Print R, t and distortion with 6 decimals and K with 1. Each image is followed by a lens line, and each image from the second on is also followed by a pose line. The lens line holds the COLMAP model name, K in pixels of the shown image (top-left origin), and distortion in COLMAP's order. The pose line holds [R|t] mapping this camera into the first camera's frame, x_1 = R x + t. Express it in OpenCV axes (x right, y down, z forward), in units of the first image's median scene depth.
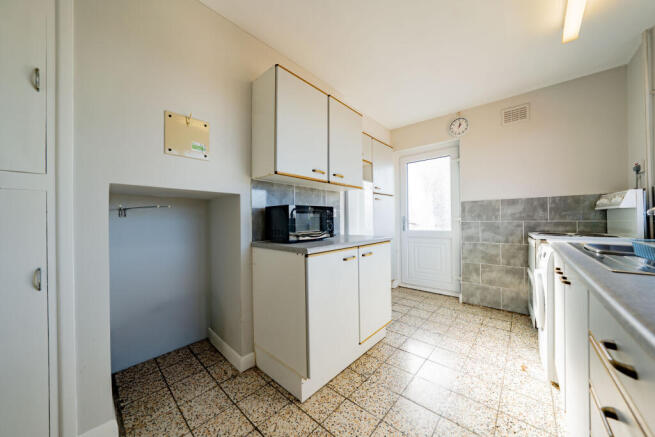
lens RADIAL K [[230.7, 0, 327.5], [0, 230.7, 218.5], [0, 0, 1]] dist [-0.001242, -0.000123]
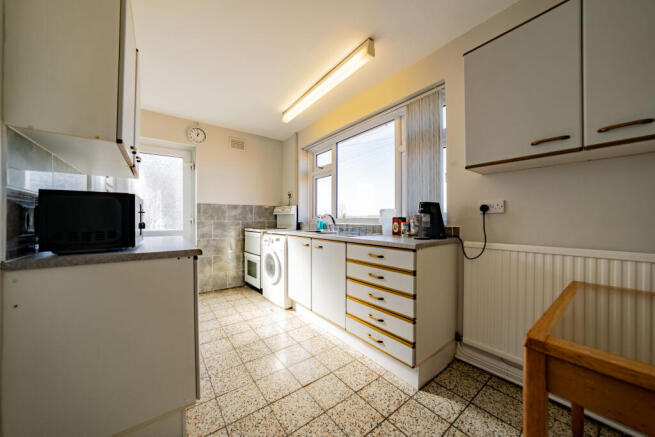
lens RADIAL K [[230.7, 0, 327.5], [0, 230.7, 218.5], [0, 0, 1]] dist [-0.001242, -0.000123]
pose [[0.206679, 0.014354, 0.978304, -0.421353], [-0.005888, 0.999893, -0.013427, 0.013221], [-0.978391, -0.002985, 0.206741, 0.176372]]
